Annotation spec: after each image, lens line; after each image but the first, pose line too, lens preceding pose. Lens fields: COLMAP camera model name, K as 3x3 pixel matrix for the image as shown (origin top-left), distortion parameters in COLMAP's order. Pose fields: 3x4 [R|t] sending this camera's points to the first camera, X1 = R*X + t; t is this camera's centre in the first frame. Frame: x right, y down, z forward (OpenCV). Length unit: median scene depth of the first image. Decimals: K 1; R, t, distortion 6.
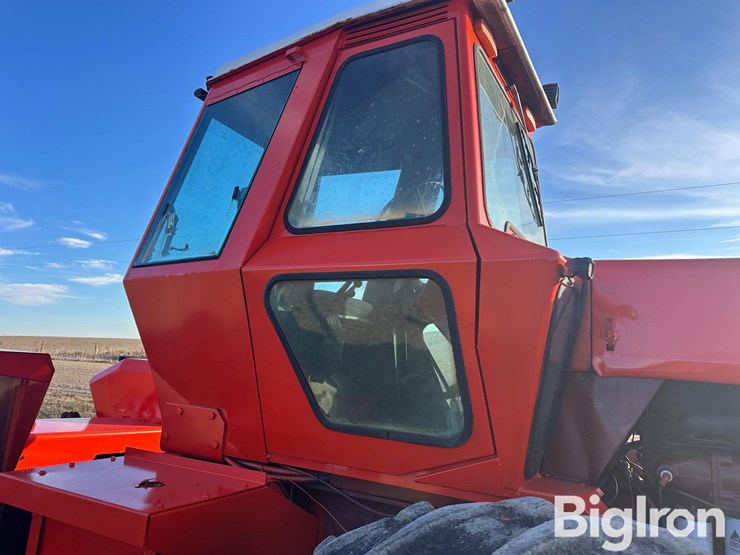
lens RADIAL K [[523.1, 0, 377.4], [0, 523.1, 271.9], [0, 0, 1]] dist [0.053745, -0.037179]
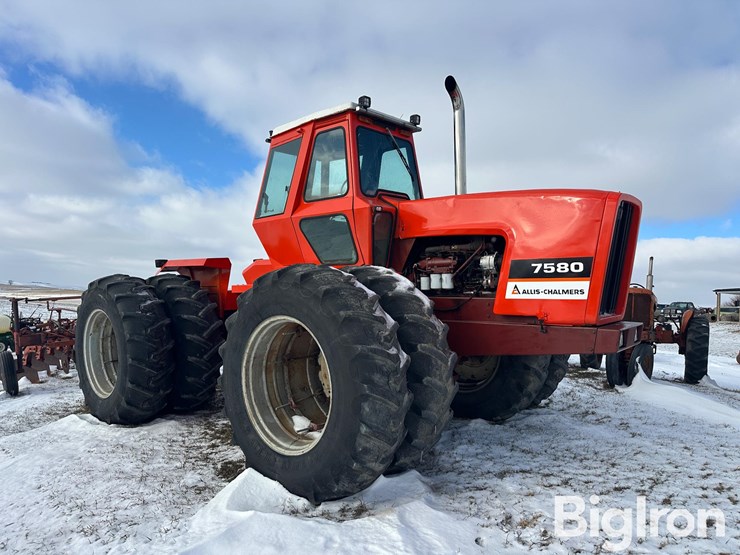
lens RADIAL K [[530.1, 0, 364.8], [0, 530.1, 282.1], [0, 0, 1]] dist [0.044446, -0.023710]
pose [[0.970675, -0.090740, -0.222614, 0.669864], [0.131726, 0.975394, 0.176788, -0.105040], [0.201095, -0.200927, 0.958743, -1.594019]]
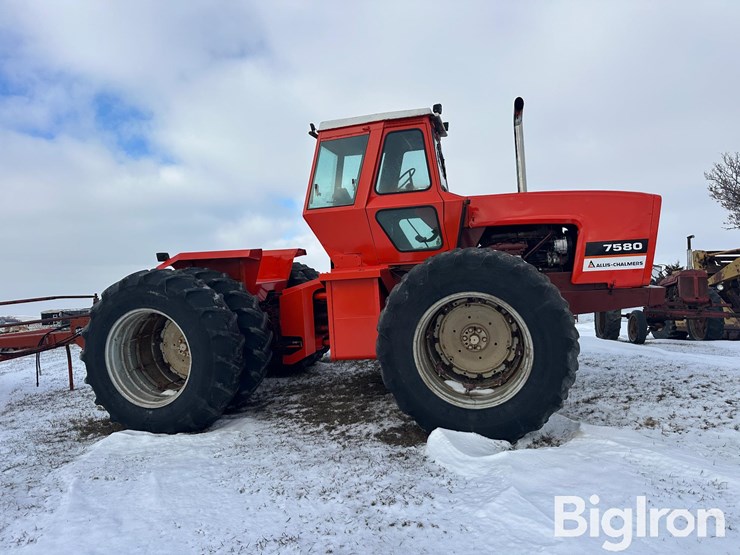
lens RADIAL K [[530.1, 0, 374.6], [0, 530.1, 276.6], [0, 0, 1]] dist [0.044446, -0.023710]
pose [[0.957737, -0.134526, 0.254247, -0.929888], [0.075979, 0.970817, 0.227467, -0.283208], [-0.277428, -0.198536, 0.940009, -1.817461]]
